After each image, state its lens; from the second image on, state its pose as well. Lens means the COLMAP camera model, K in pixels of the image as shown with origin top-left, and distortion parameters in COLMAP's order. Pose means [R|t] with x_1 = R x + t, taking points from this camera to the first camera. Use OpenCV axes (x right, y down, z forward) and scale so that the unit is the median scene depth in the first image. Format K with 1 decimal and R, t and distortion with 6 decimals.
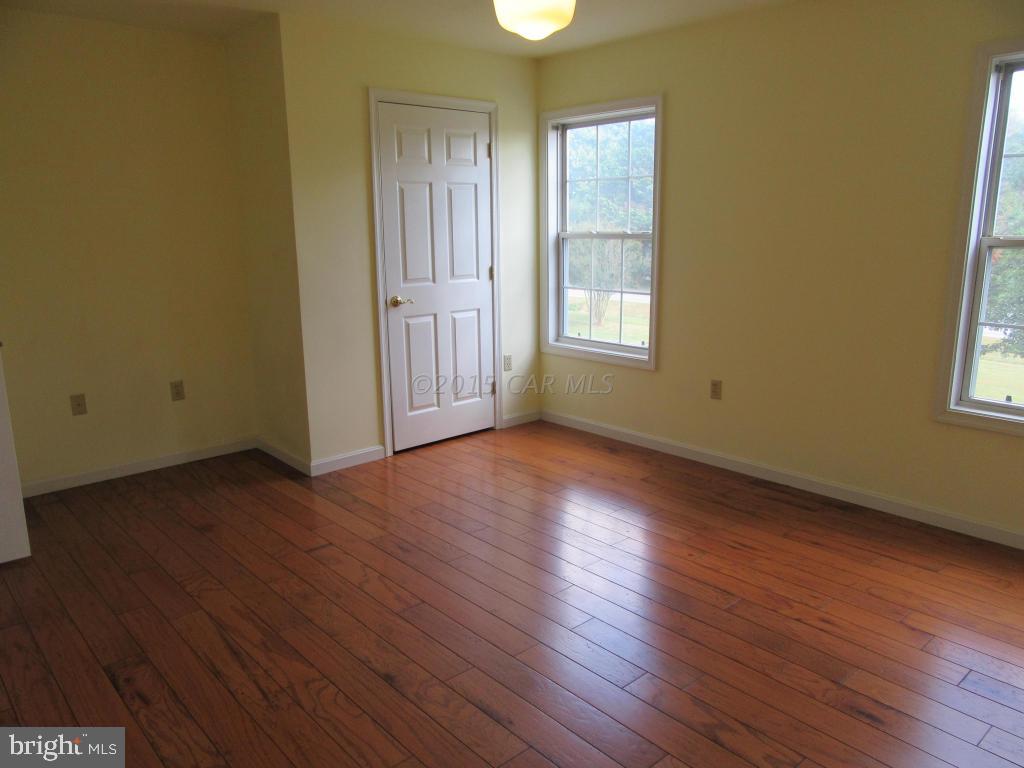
lens RADIAL K [[755.2, 0, 511.4], [0, 755.2, 373.6], [0, 0, 1]] dist [0.000106, -0.000760]
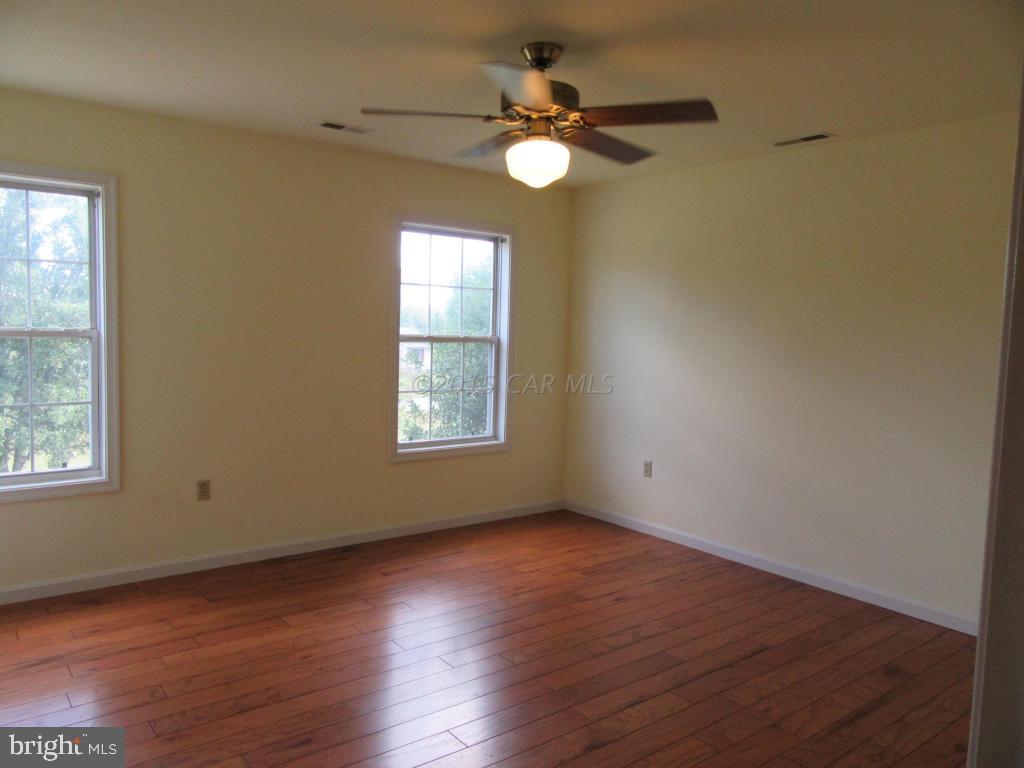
lens RADIAL K [[742.0, 0, 508.3], [0, 742.0, 380.8], [0, 0, 1]] dist [-0.010016, -0.006477]
pose [[0.083525, -0.059032, 0.994756, -0.670473], [0.183675, 0.982052, 0.042856, -0.090397], [-0.979432, 0.179133, 0.092869, 0.542387]]
